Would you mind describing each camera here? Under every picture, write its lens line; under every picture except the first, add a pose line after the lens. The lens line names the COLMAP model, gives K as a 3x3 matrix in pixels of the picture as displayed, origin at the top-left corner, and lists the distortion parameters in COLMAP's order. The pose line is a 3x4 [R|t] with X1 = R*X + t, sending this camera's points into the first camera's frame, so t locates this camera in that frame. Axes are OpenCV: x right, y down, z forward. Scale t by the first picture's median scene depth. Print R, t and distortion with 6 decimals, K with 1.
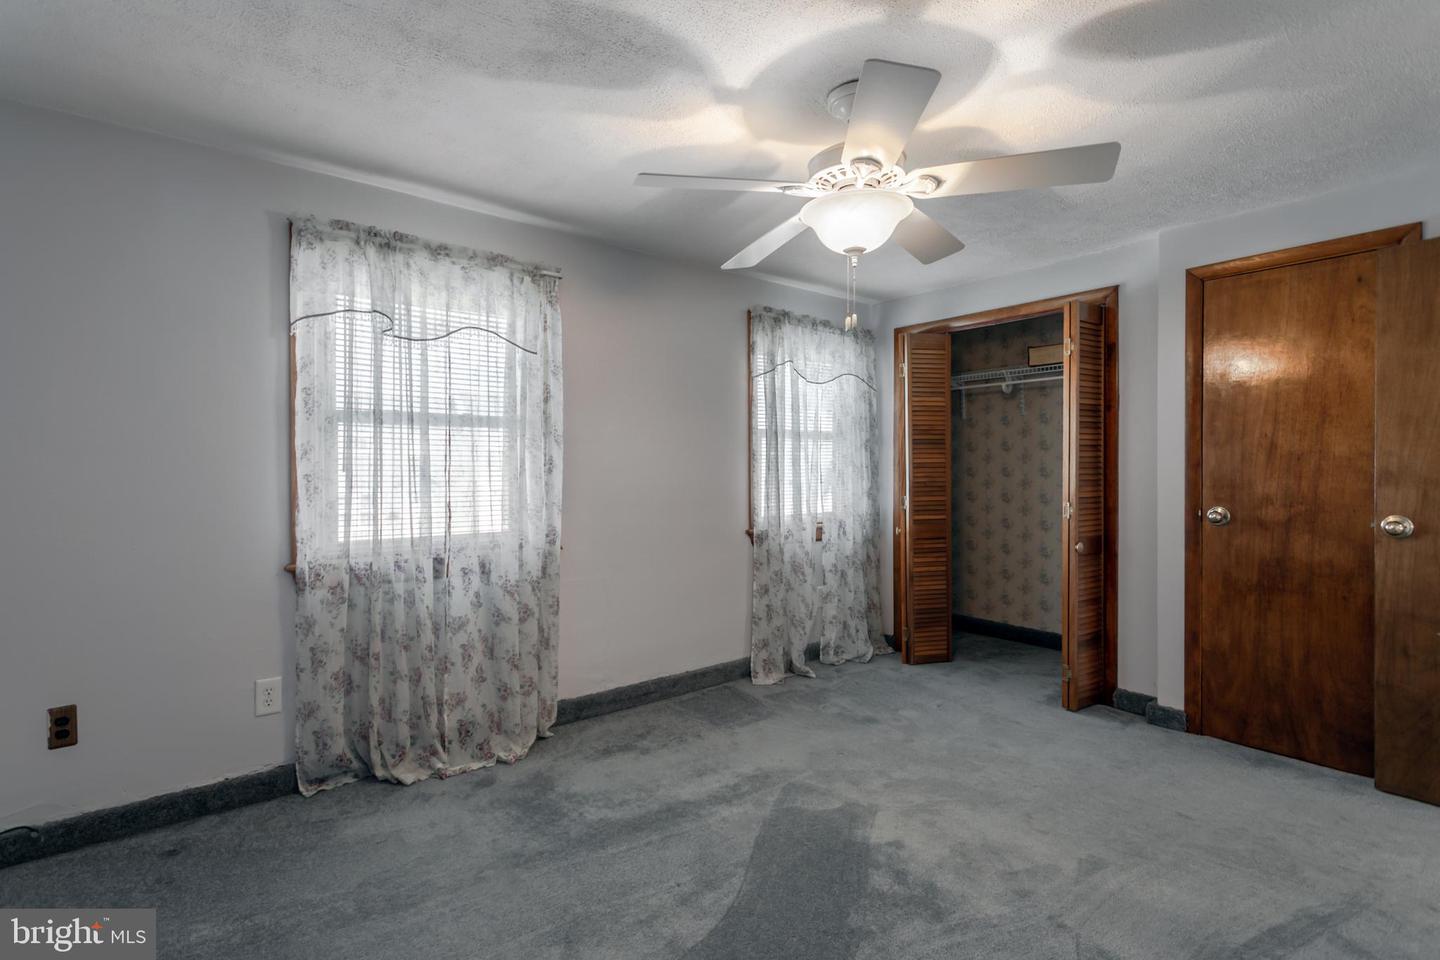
lens RADIAL K [[726.8, 0, 747.5], [0, 726.8, 470.3], [0, 0, 1]] dist [-0.001328, -0.000298]
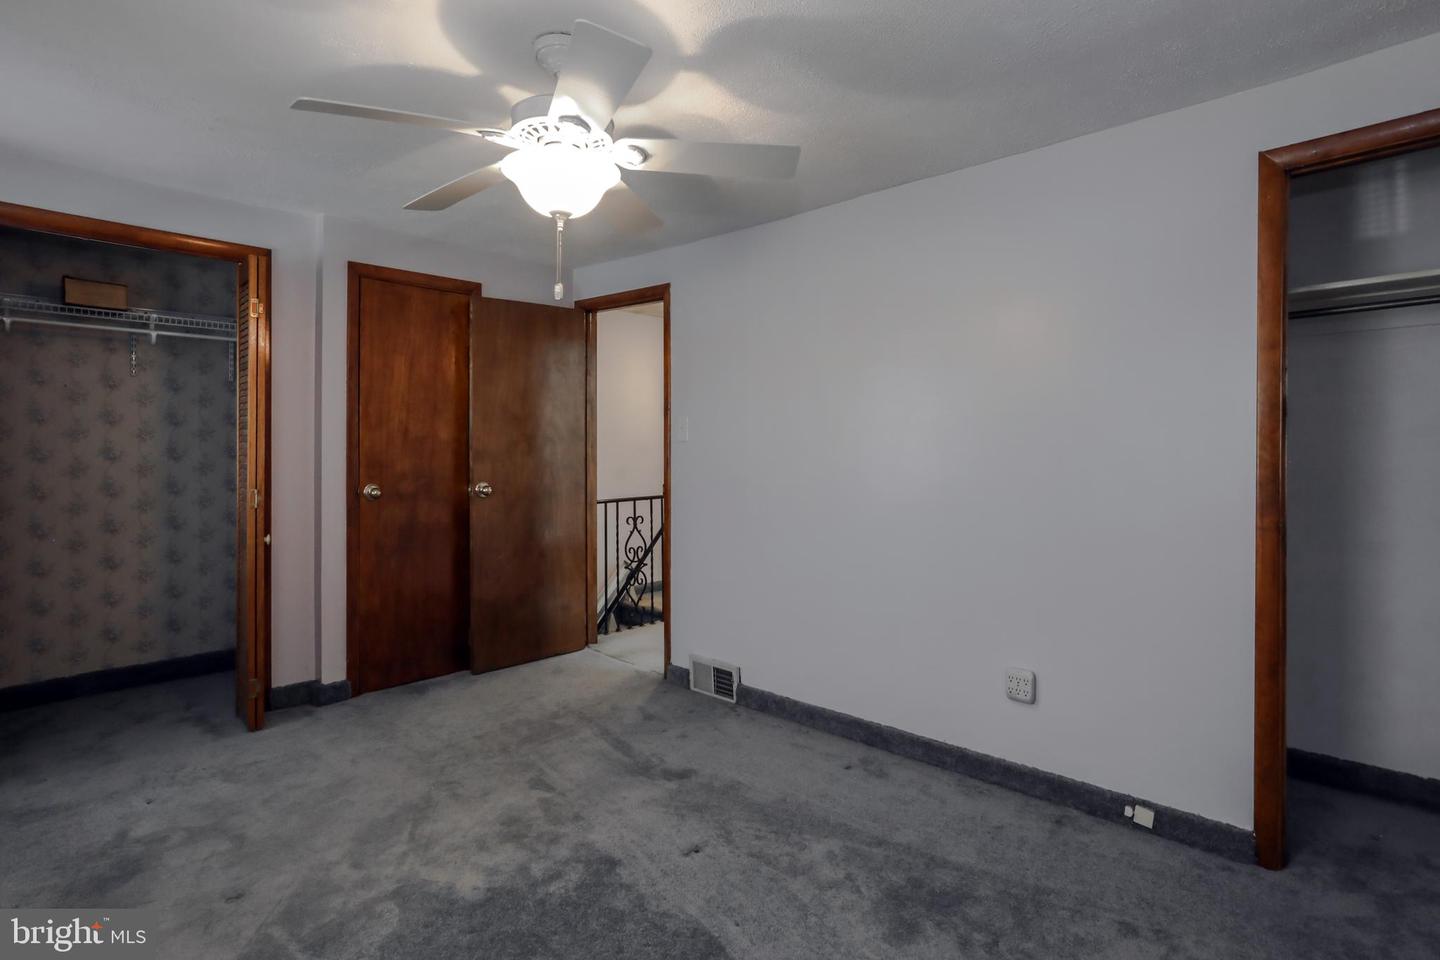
lens RADIAL K [[714.2, 0, 720.4], [0, 714.2, 456.7], [0, 0, 1]] dist [-0.000475, 0.000151]
pose [[-0.138624, -0.004524, 0.990335, -0.530090], [0.002637, 0.999984, 0.004937, 0.004856], [-0.990342, 0.003296, -0.138610, 0.646634]]
